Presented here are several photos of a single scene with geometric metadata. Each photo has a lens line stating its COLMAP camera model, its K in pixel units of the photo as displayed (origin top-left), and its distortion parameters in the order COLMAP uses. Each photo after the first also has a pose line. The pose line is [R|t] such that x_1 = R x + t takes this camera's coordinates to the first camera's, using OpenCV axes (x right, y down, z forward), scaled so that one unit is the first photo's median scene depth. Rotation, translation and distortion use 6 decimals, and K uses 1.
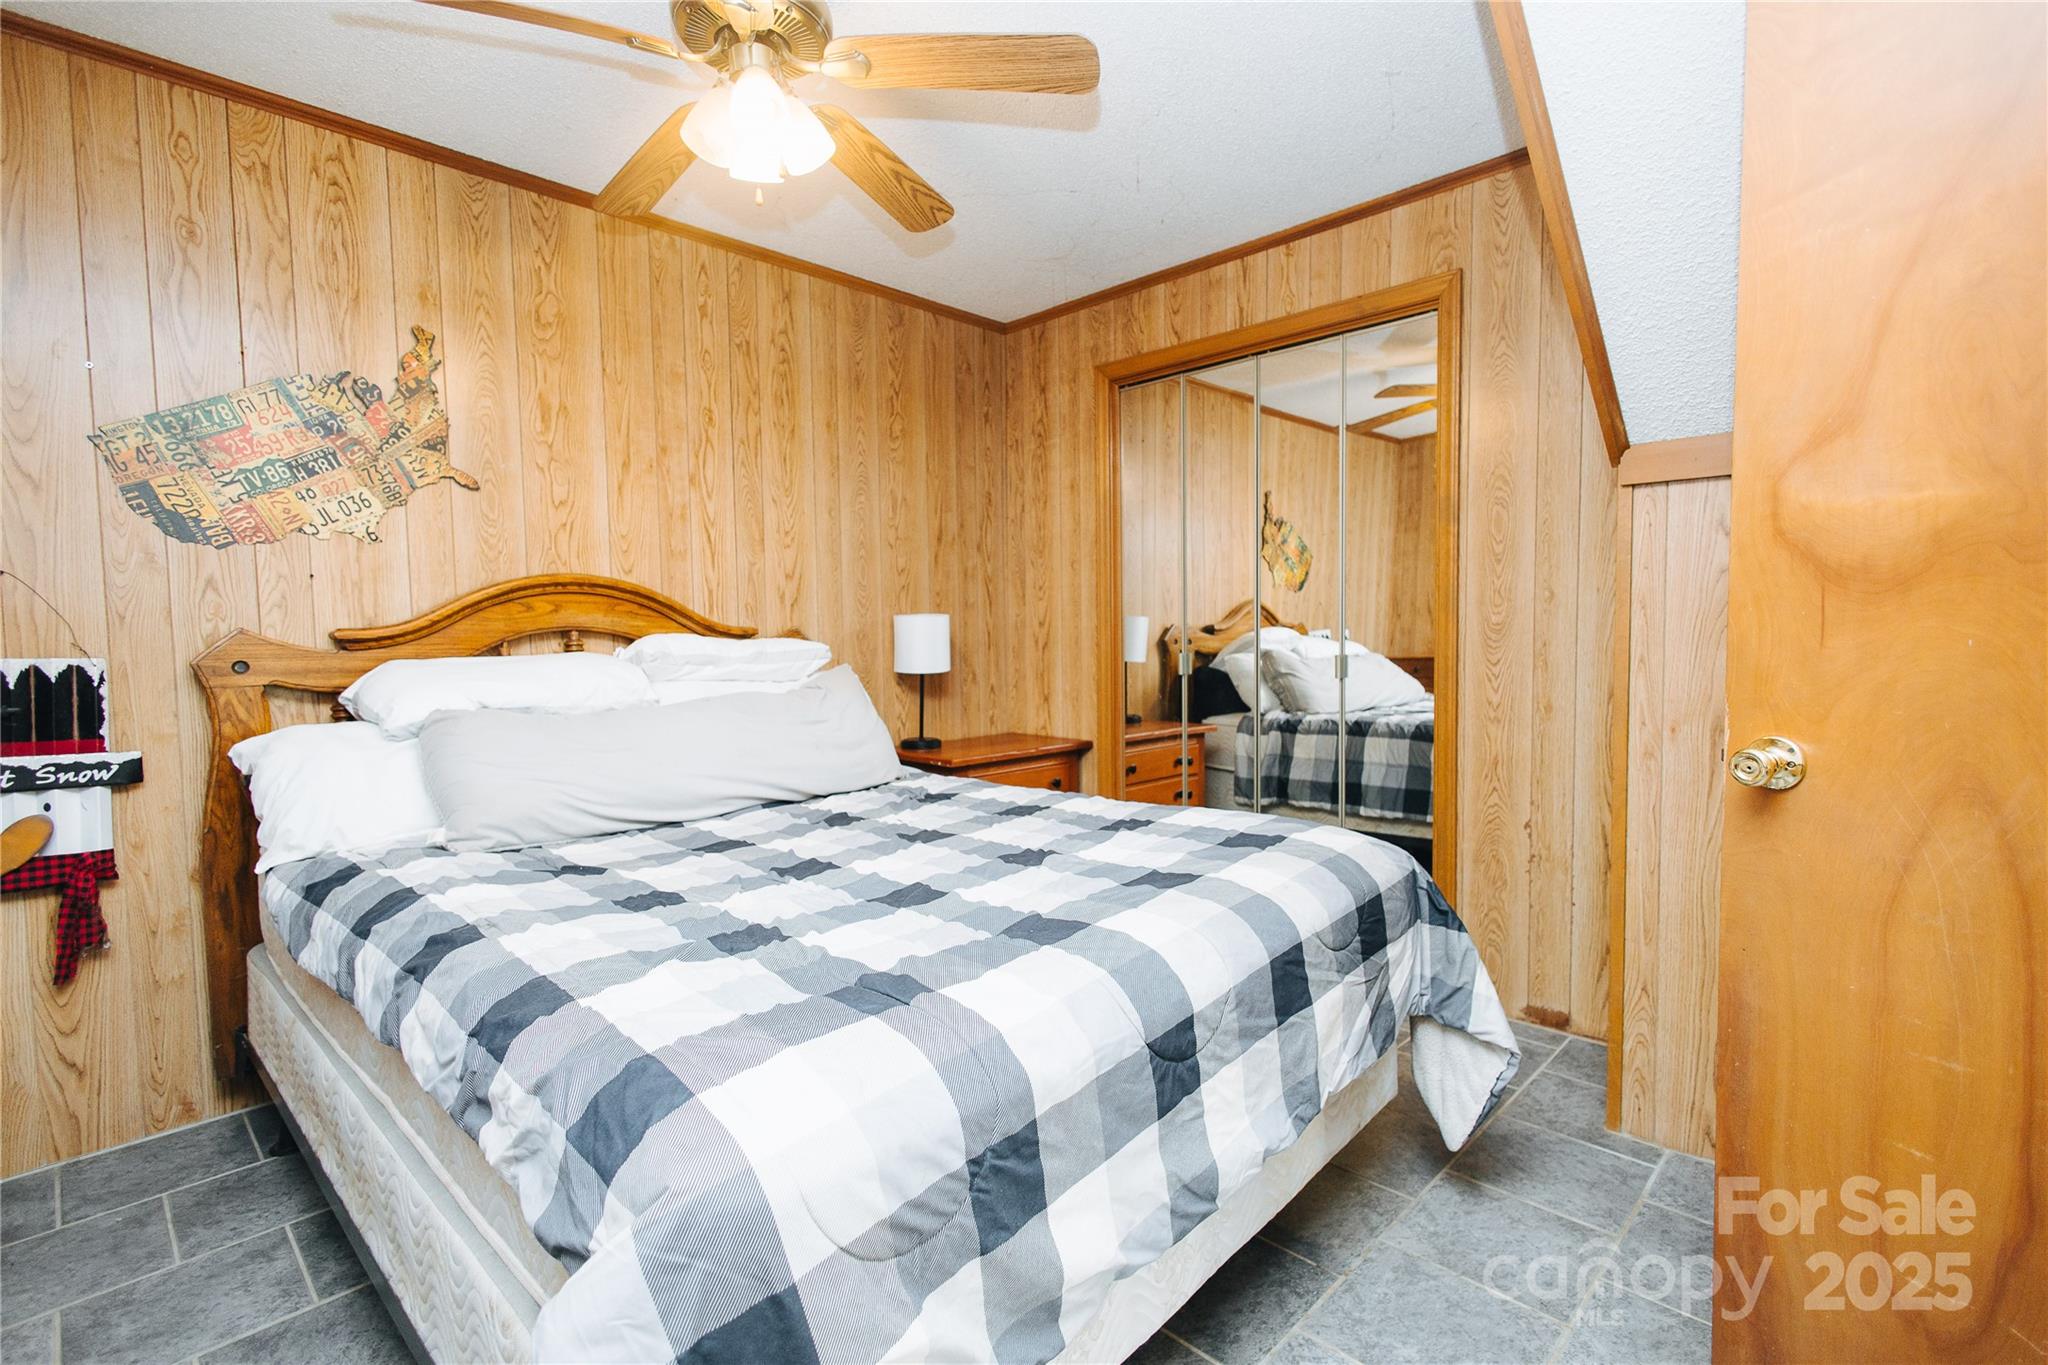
lens RADIAL K [[945.0, 0, 1018.6], [0, 945.0, 681.8], [0, 0, 1]] dist [0.011876, -0.003545]
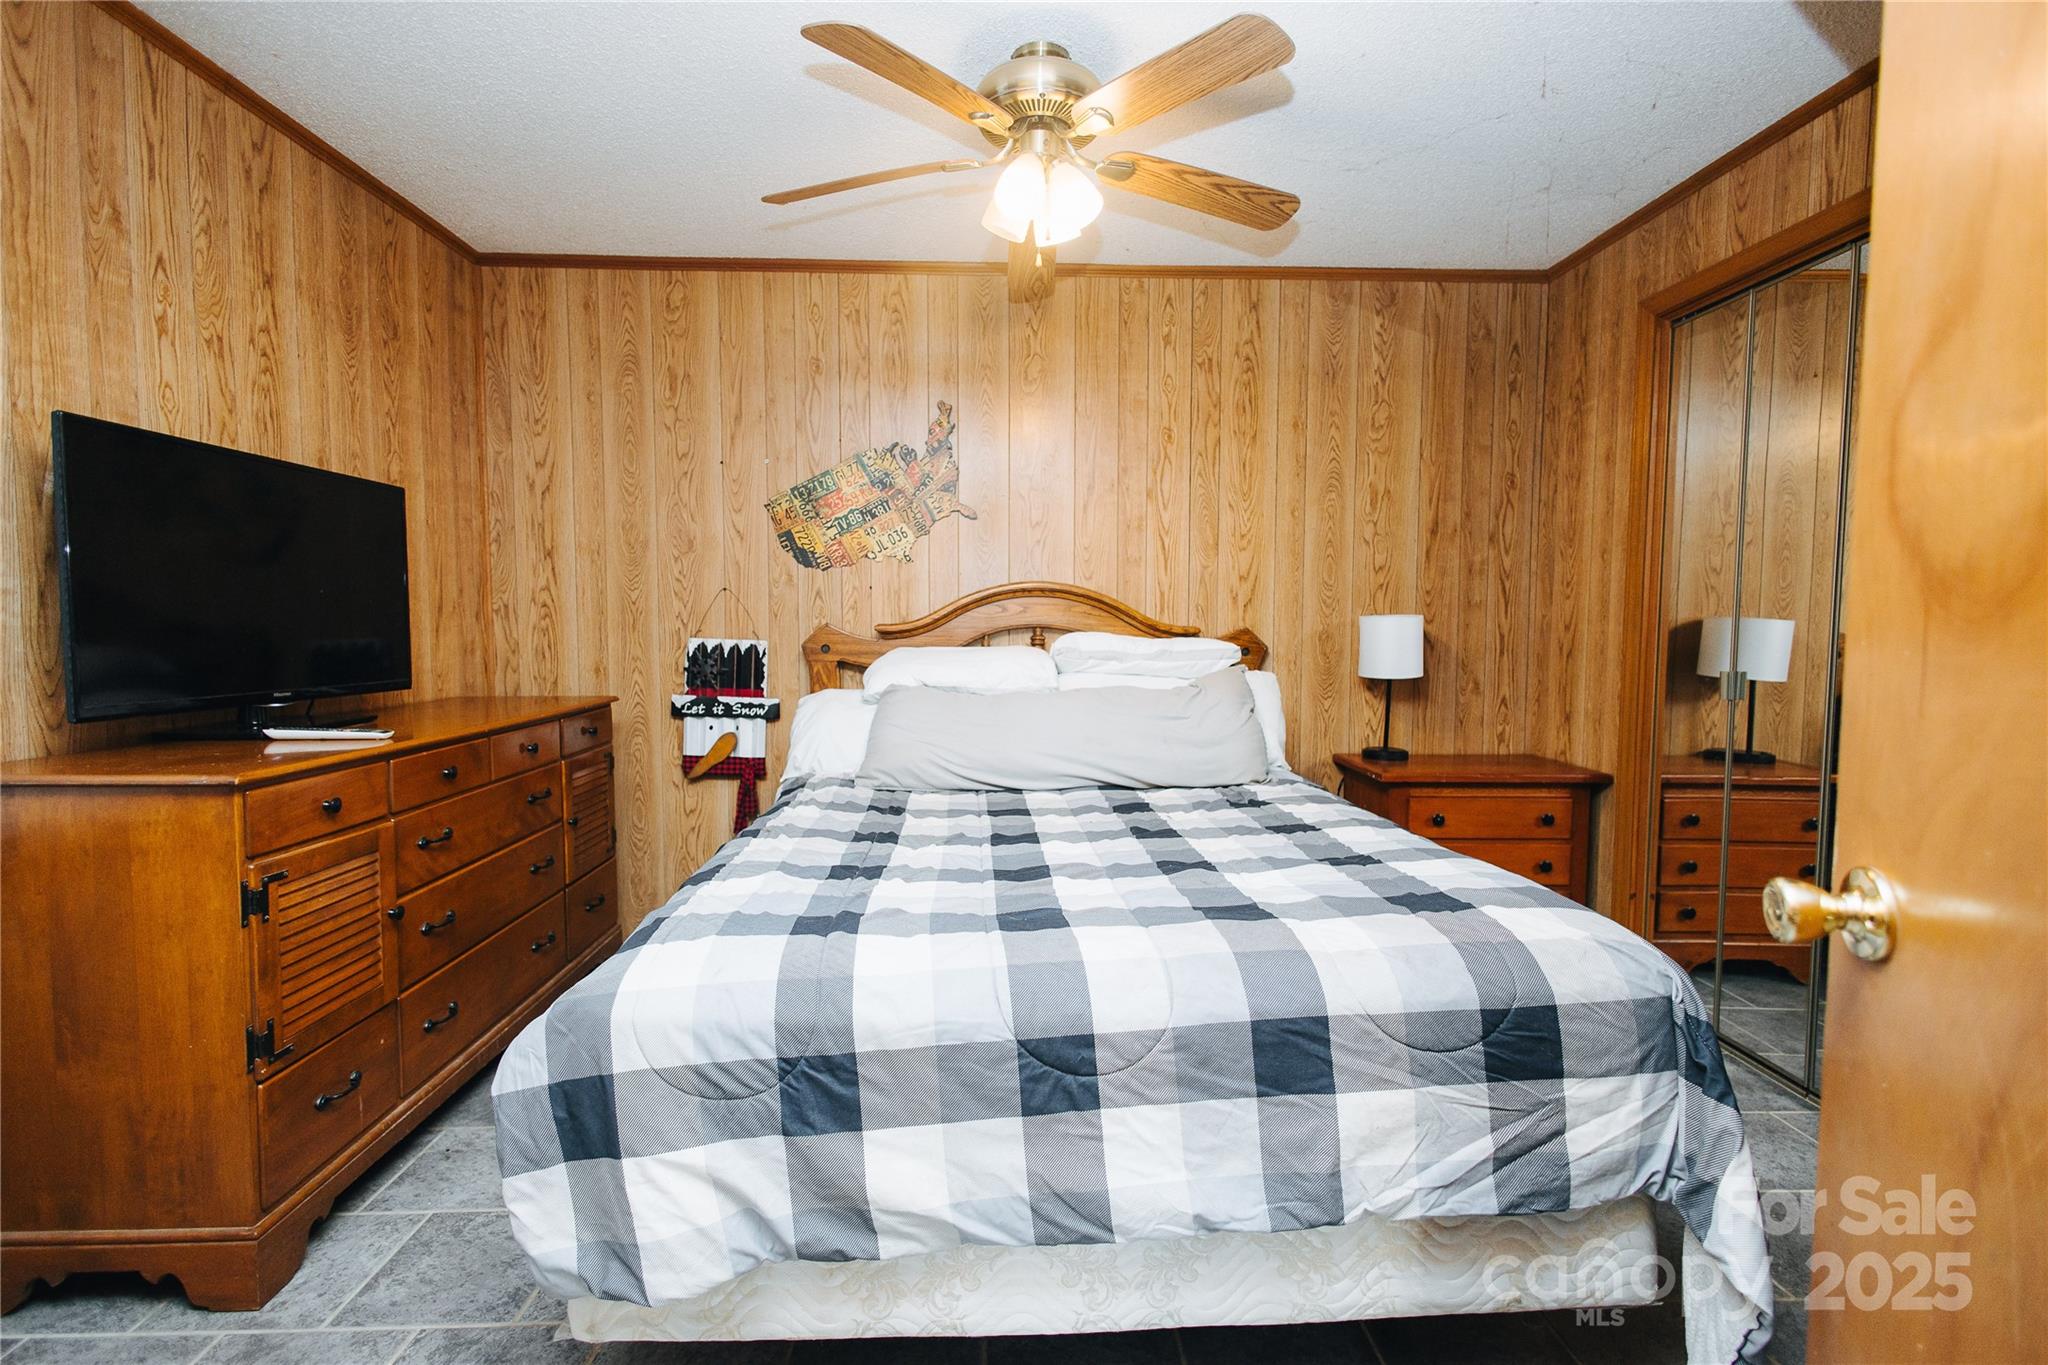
lens RADIAL K [[945.0, 0, 1028.8], [0, 945.0, 681.8], [0, 0, 1]] dist [0.011876, -0.003545]
pose [[0.718110, 0.058558, -0.693461, 0.466456], [-0.052000, 0.998183, 0.030441, -0.025311], [0.693984, 0.014200, 0.719850, 0.136831]]
